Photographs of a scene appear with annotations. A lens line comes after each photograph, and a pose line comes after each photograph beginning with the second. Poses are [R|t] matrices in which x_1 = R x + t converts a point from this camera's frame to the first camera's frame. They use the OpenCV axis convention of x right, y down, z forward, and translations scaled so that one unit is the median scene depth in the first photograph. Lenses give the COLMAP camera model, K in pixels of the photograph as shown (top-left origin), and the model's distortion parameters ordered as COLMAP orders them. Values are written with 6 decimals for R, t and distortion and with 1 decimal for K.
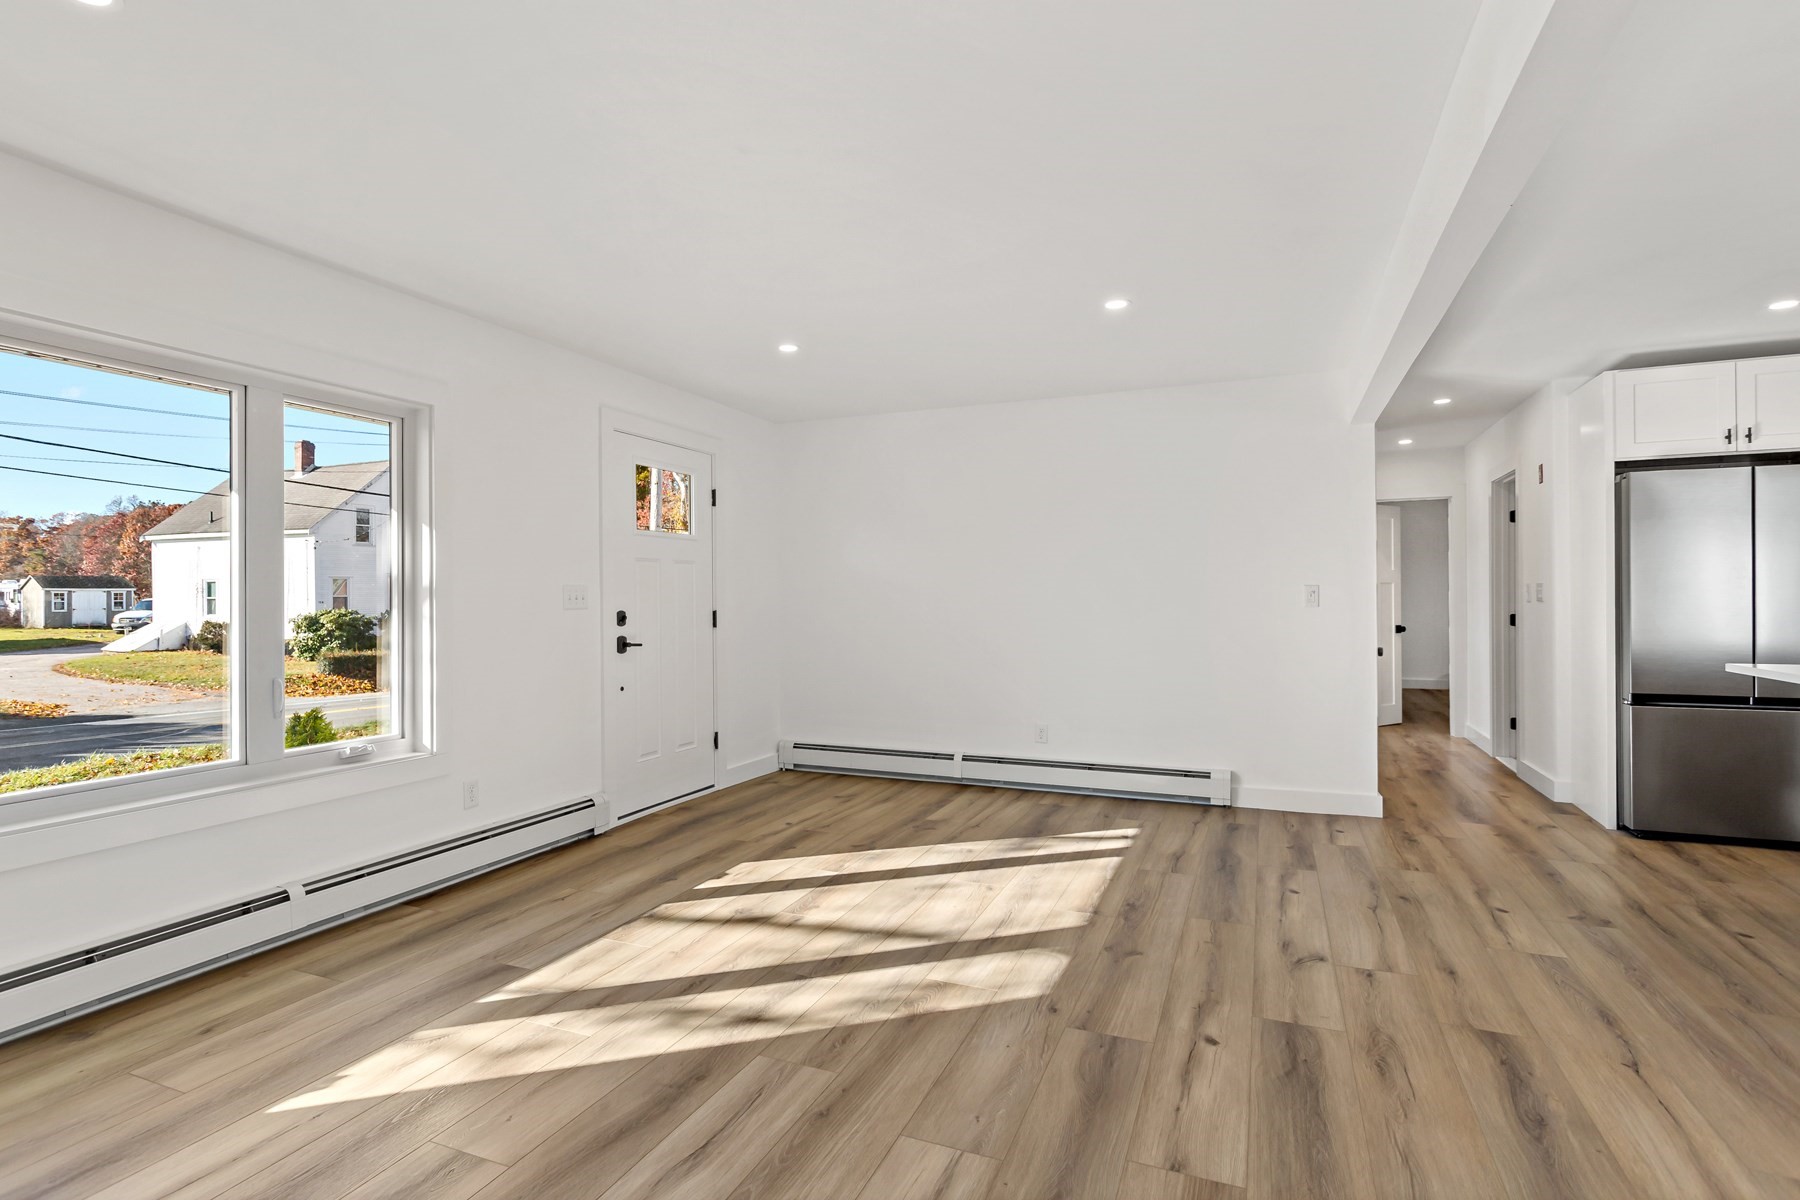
lens RADIAL K [[902.5, 0, 884.3], [0, 902.5, 596.3], [0, 0, 1]] dist [0.003441, 0.000820]
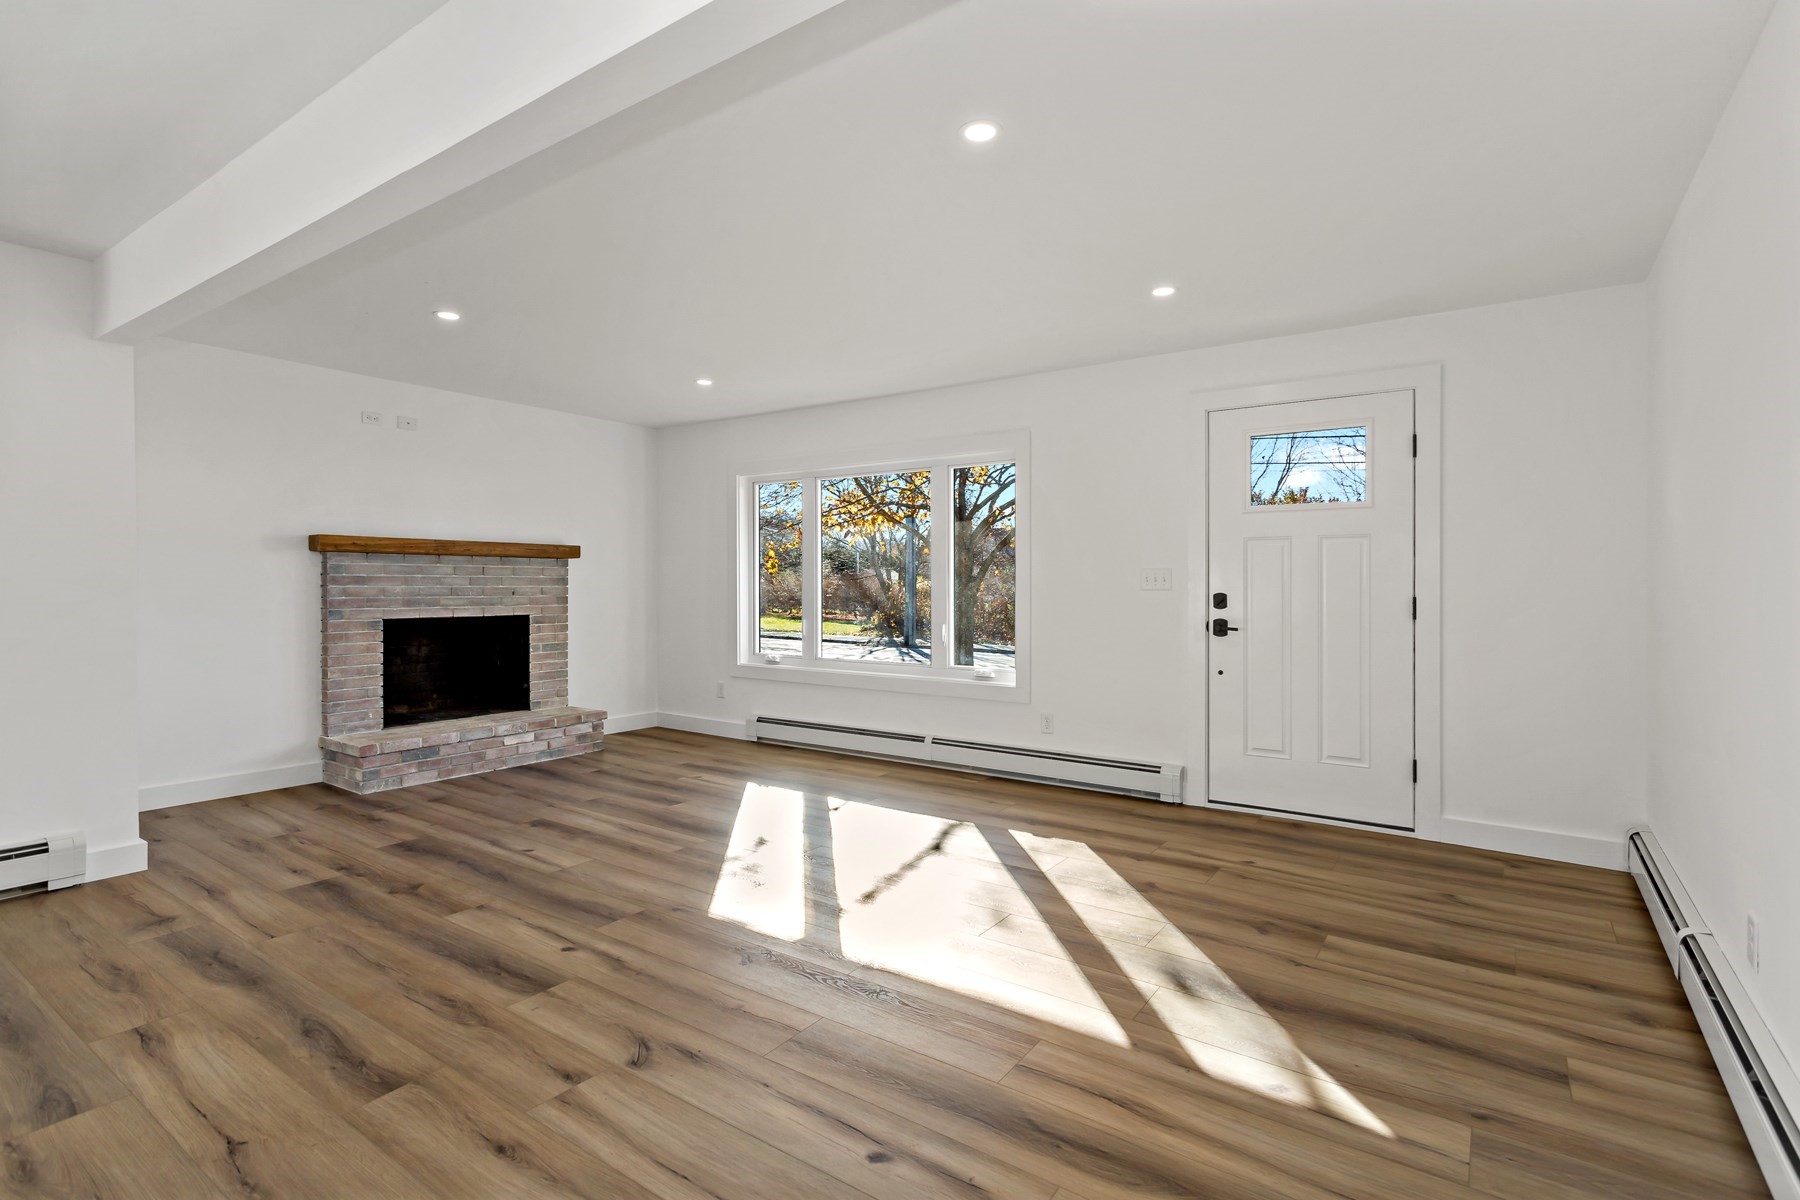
lens RADIAL K [[874.8, 0, 887.7], [0, 874.8, 600.7], [0, 0, 1]] dist [-0.000071, 0.000621]
pose [[-0.221708, 0.023533, -0.974829, 0.856984], [0.000947, 0.999713, 0.023919, 0.001755], [0.975113, 0.004380, -0.221667, 1.030344]]
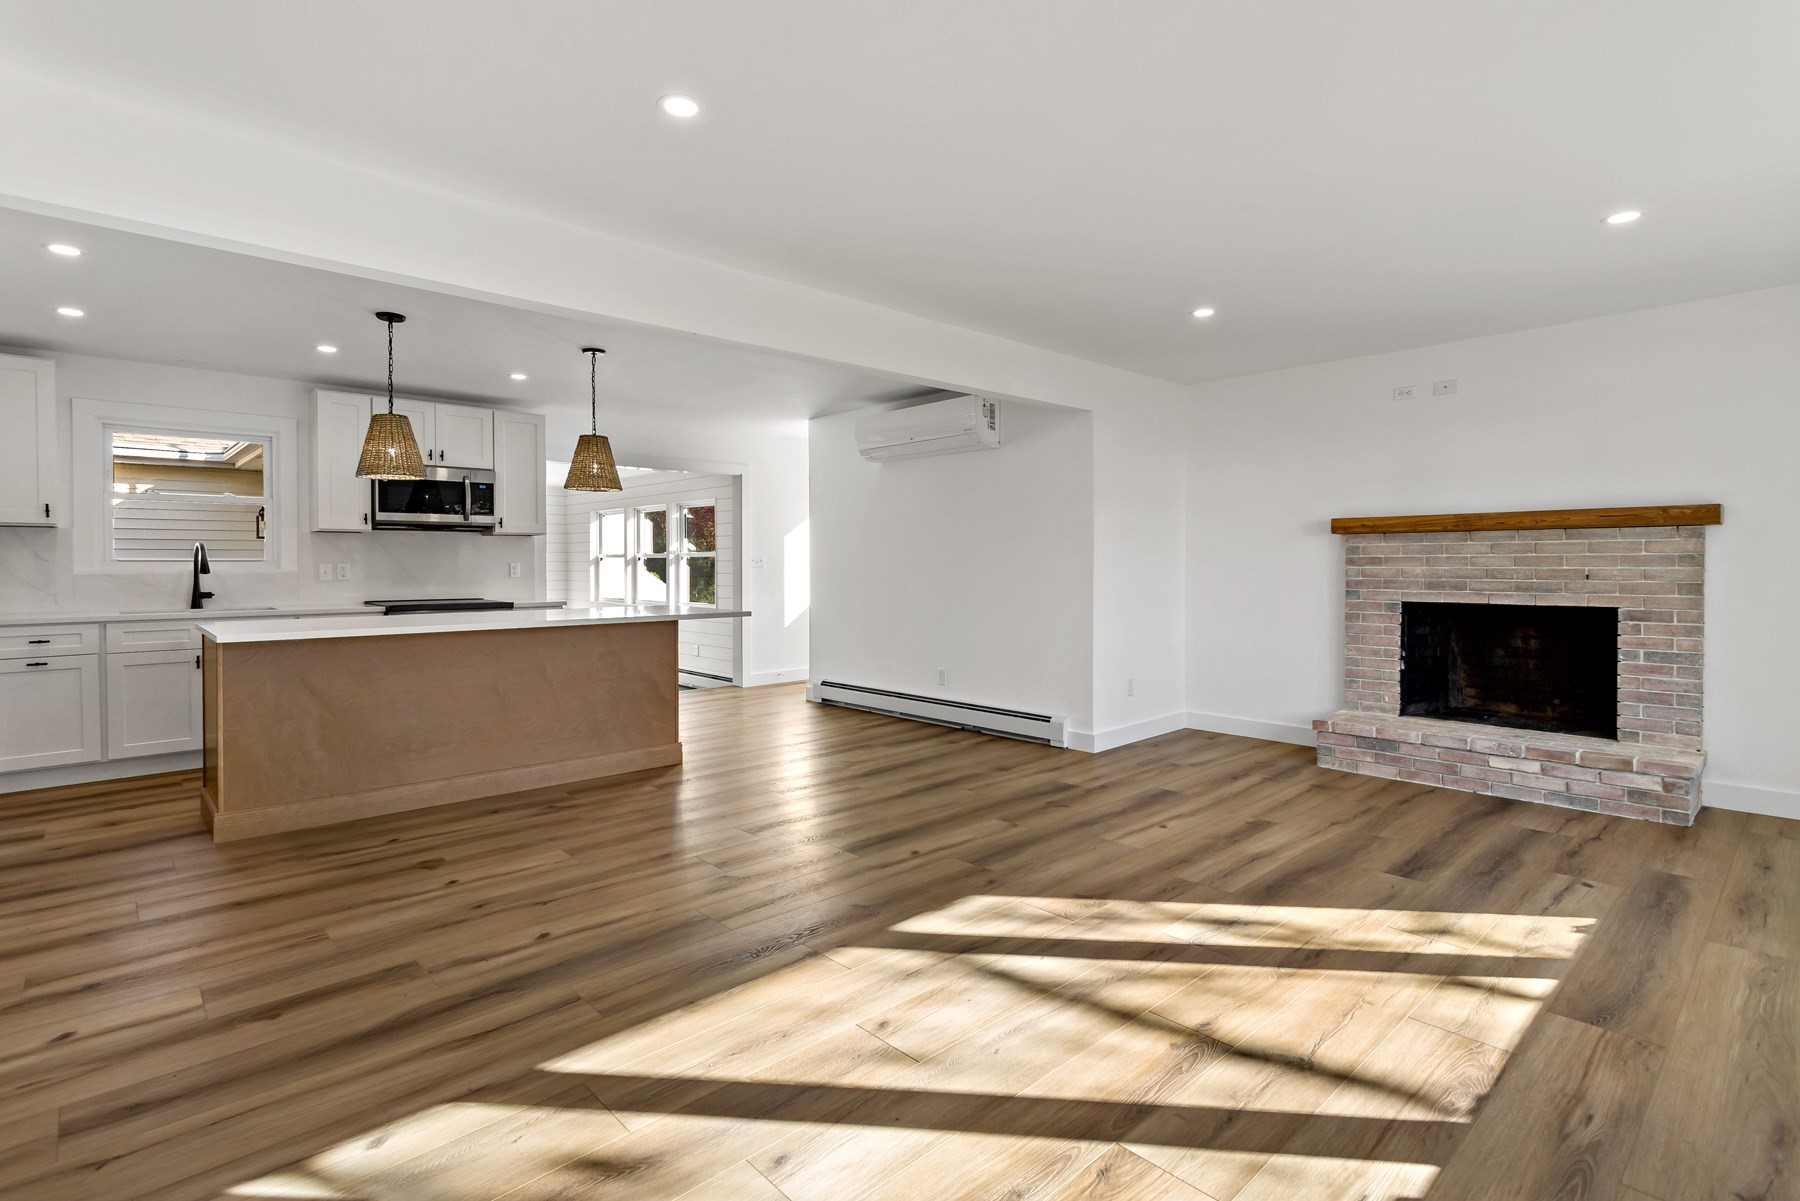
lens RADIAL K [[853.8, 0, 894.5], [0, 853.8, 578.9], [0, 0, 1]] dist [0.002954, 0.000407]
pose [[-0.909076, 0.001048, 0.416629, -0.130313], [0.007707, 0.999868, 0.014302, 0.004335], [-0.416559, 0.016212, -0.908964, 1.434781]]
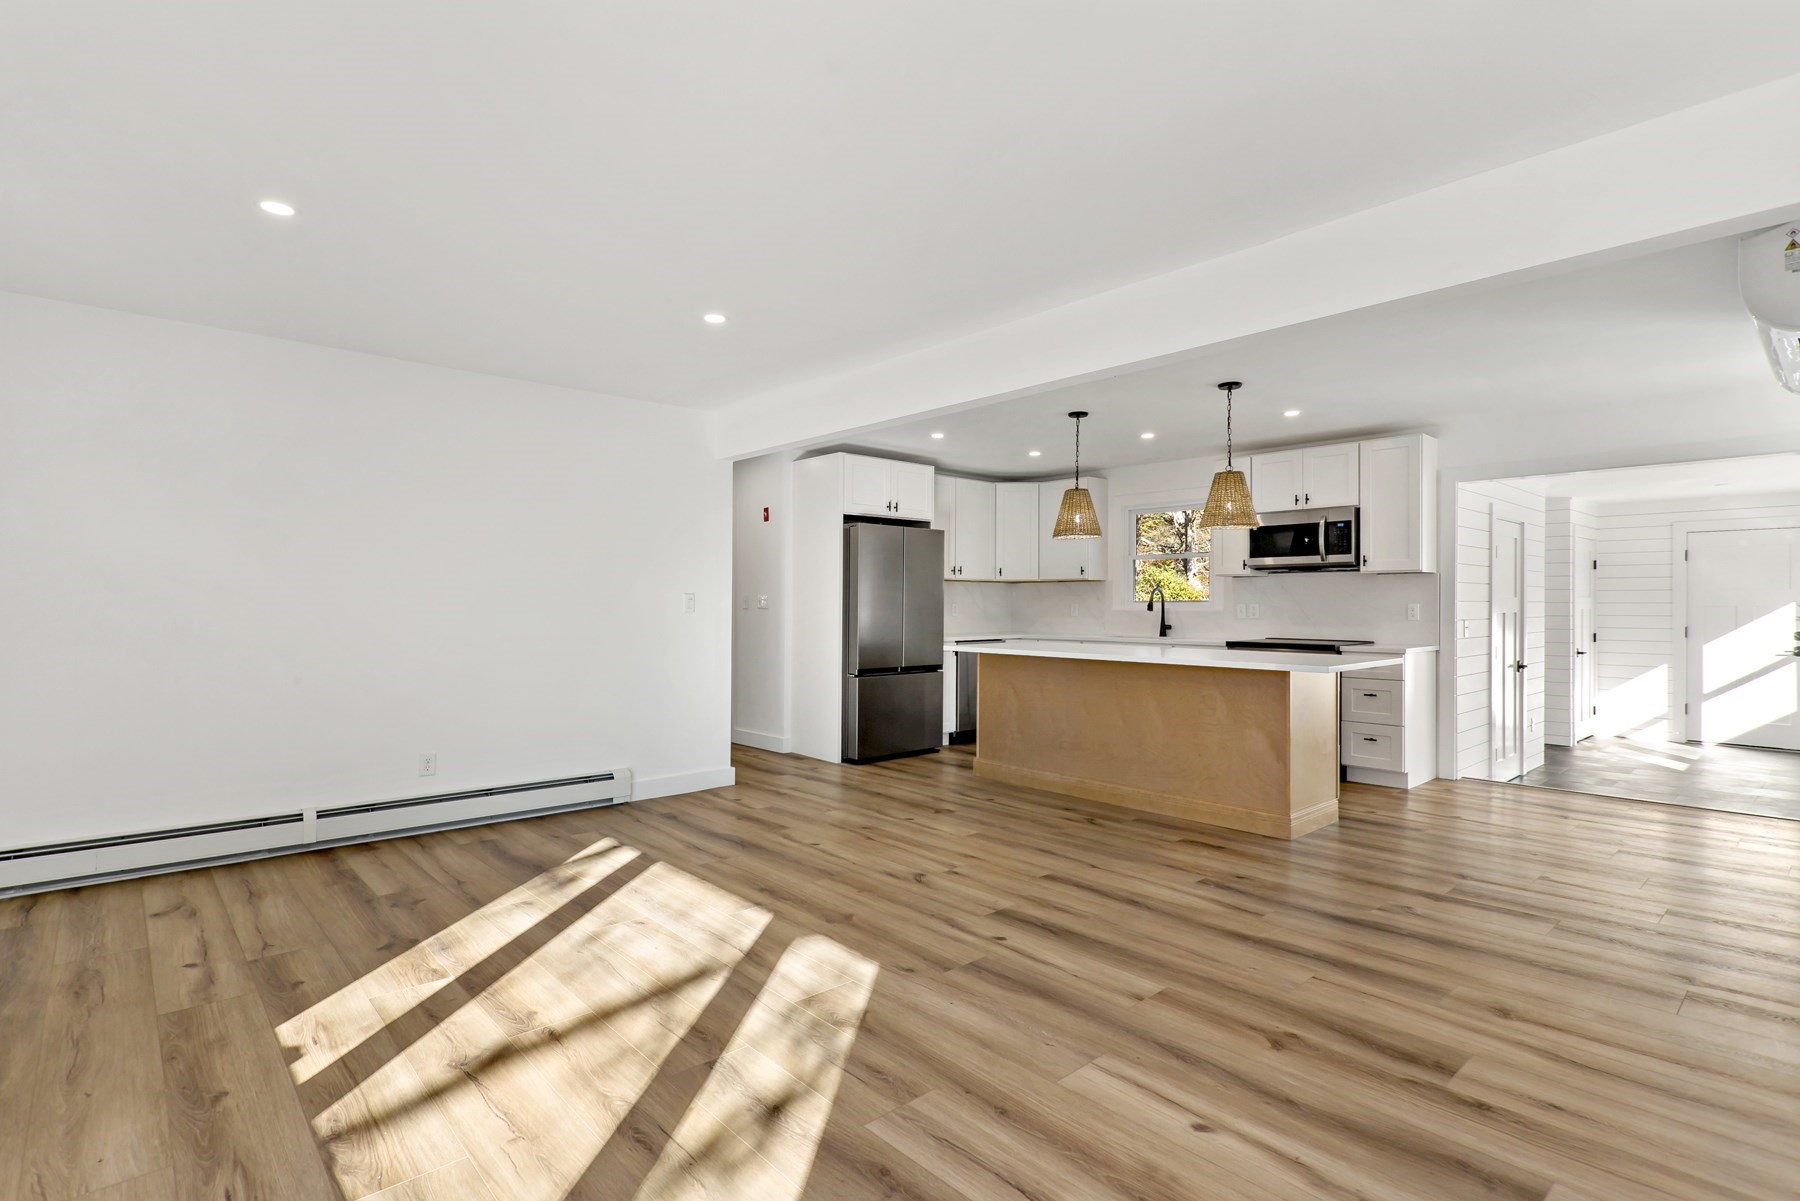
lens RADIAL K [[873.2, 0, 895.5], [0, 873.2, 624.4], [0, 0, 1]] dist [0.001156, 0.000513]
pose [[0.420707, -0.014887, 0.907074, -0.534007], [-0.007037, 0.999782, 0.019673, 0.002964], [-0.907169, -0.014660, 0.420511, 0.373846]]
